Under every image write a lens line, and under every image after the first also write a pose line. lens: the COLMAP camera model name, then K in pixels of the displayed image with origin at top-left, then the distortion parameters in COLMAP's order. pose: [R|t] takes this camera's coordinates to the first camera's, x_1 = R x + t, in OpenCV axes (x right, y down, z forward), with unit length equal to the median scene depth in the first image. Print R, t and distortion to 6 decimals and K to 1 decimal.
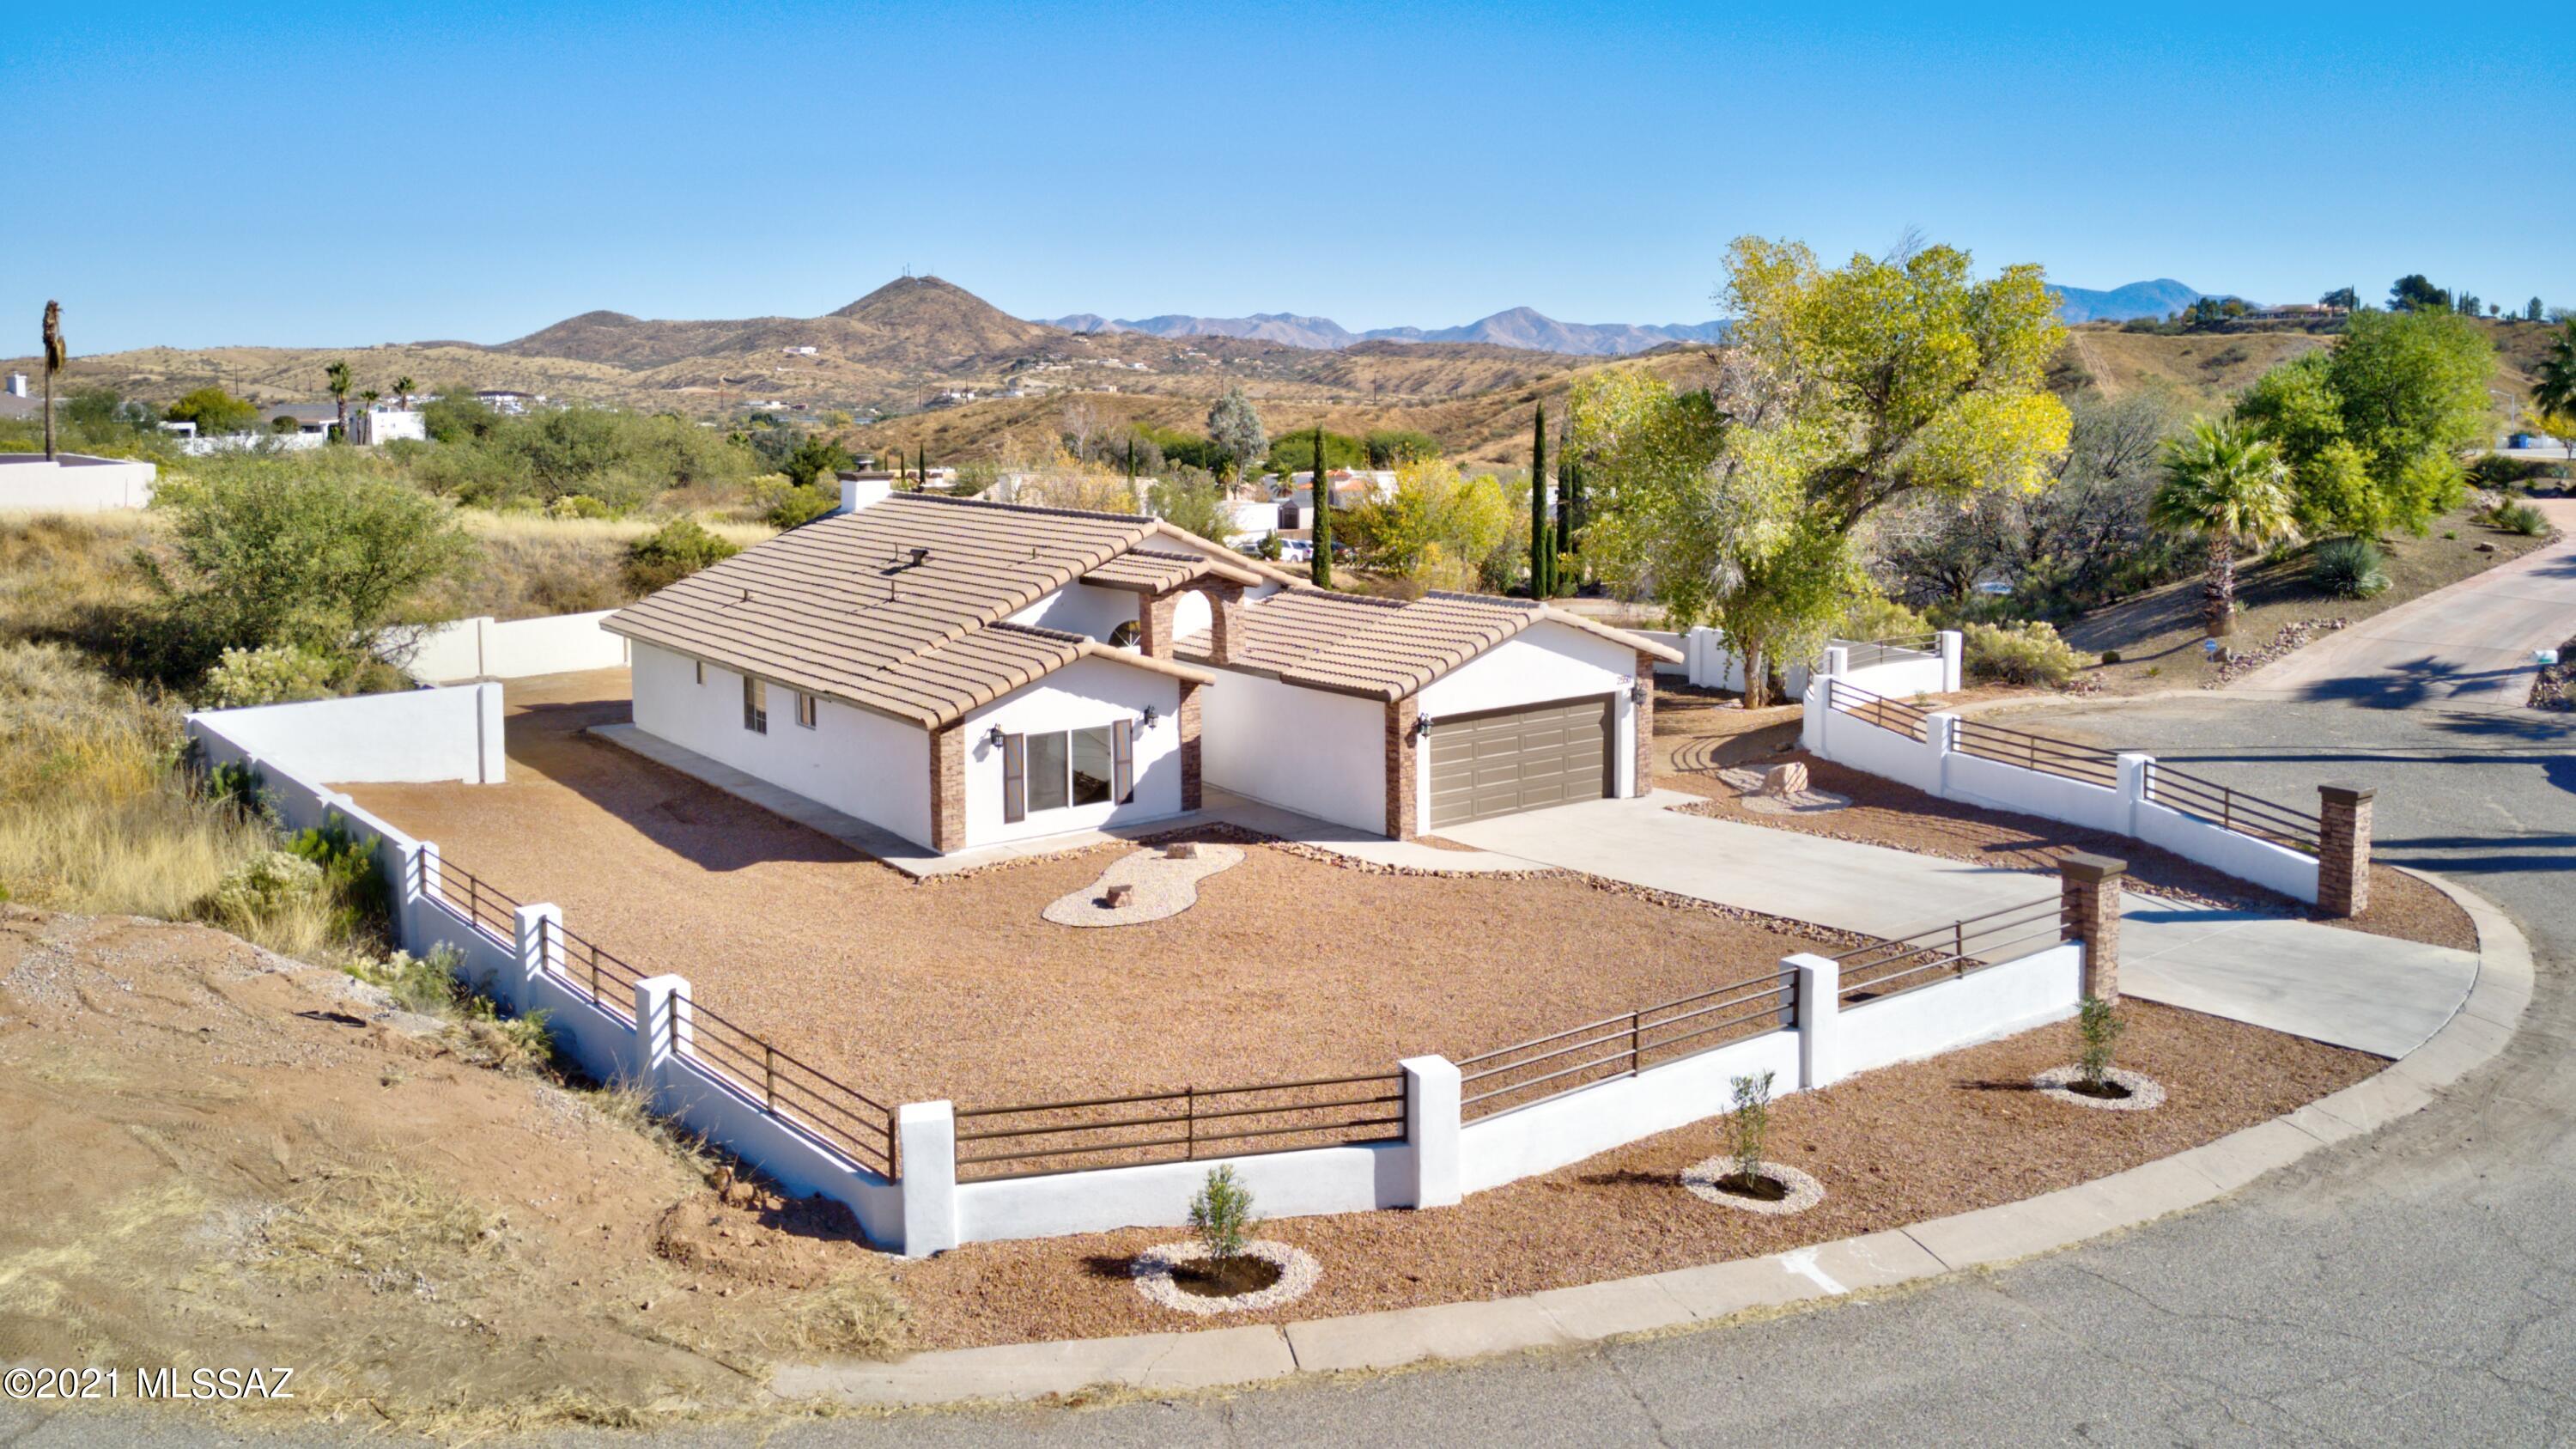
lens RADIAL K [[1899.6, 0, 1285.9], [0, 1899.6, 606.5], [0, 0, 1]] dist [0.123658, -0.266651]
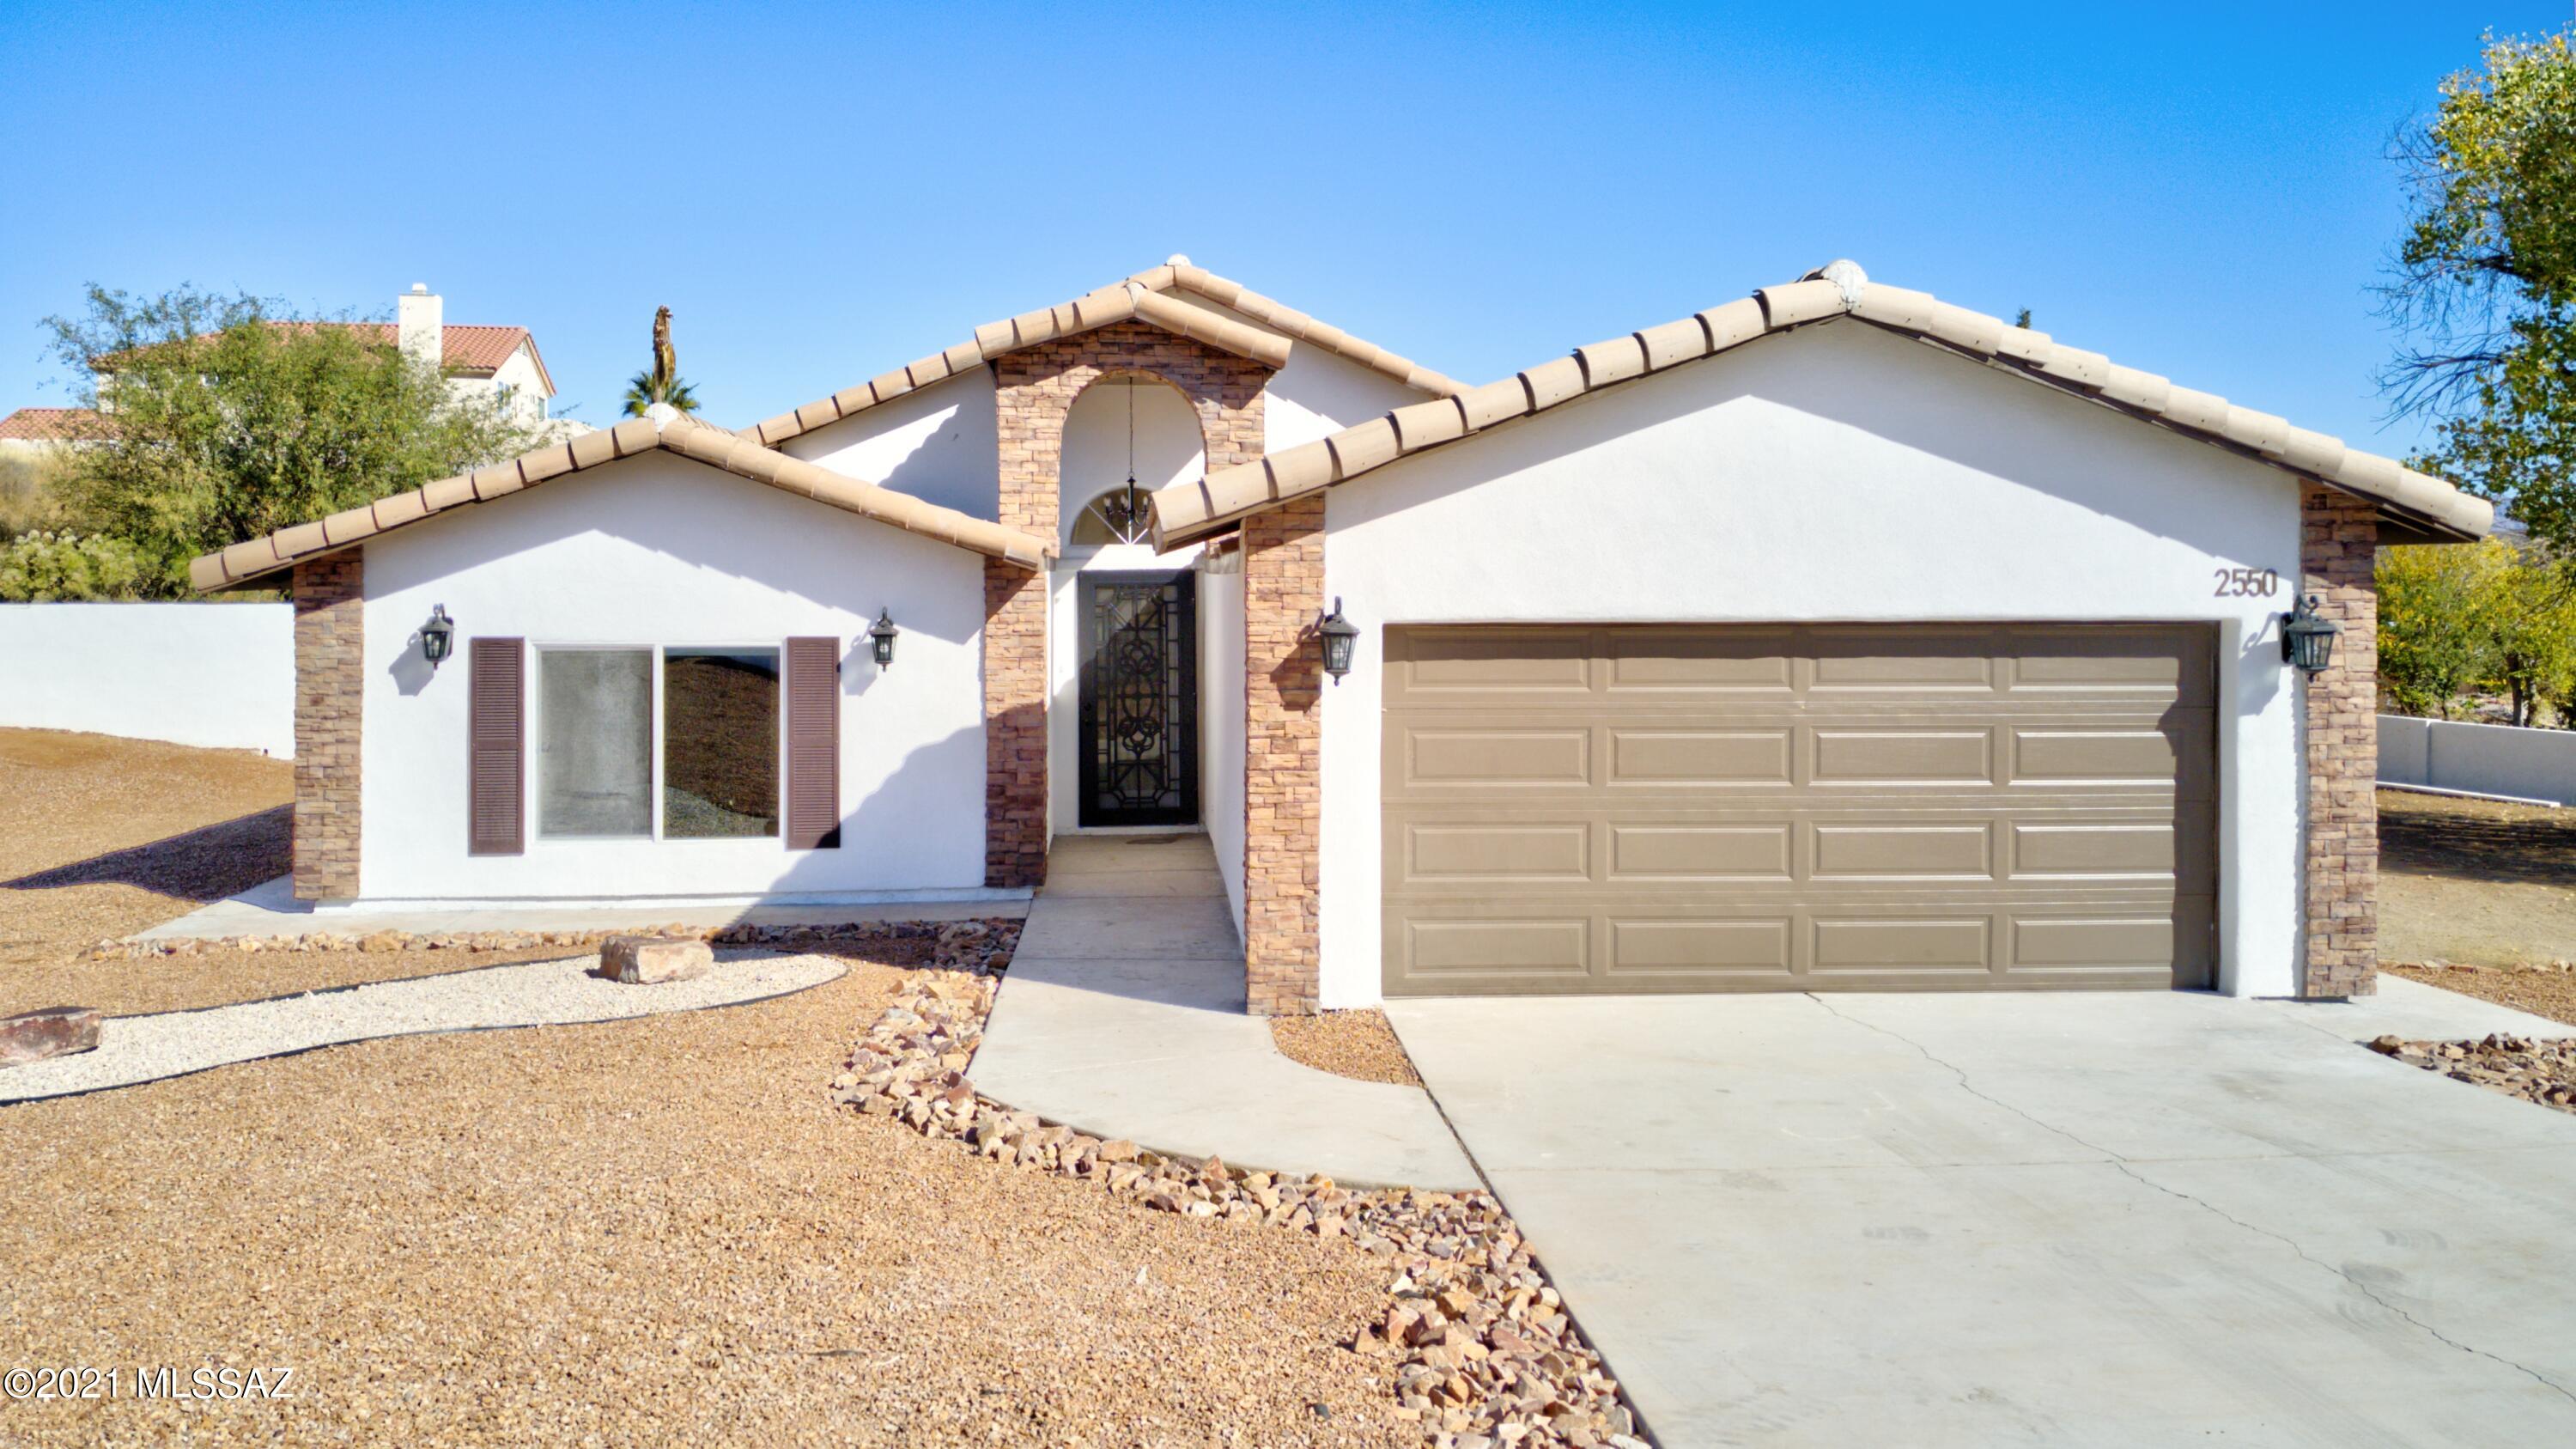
lens RADIAL K [[1899.6, 0, 1285.9], [0, 1899.6, 606.5], [0, 0, 1]] dist [0.123658, -0.266651]
pose [[0.852746, 0.016273, -0.522073, 0.195263], [-0.067201, 0.994626, -0.078763, 0.071378], [0.517985, 0.102249, 0.849256, 0.641566]]
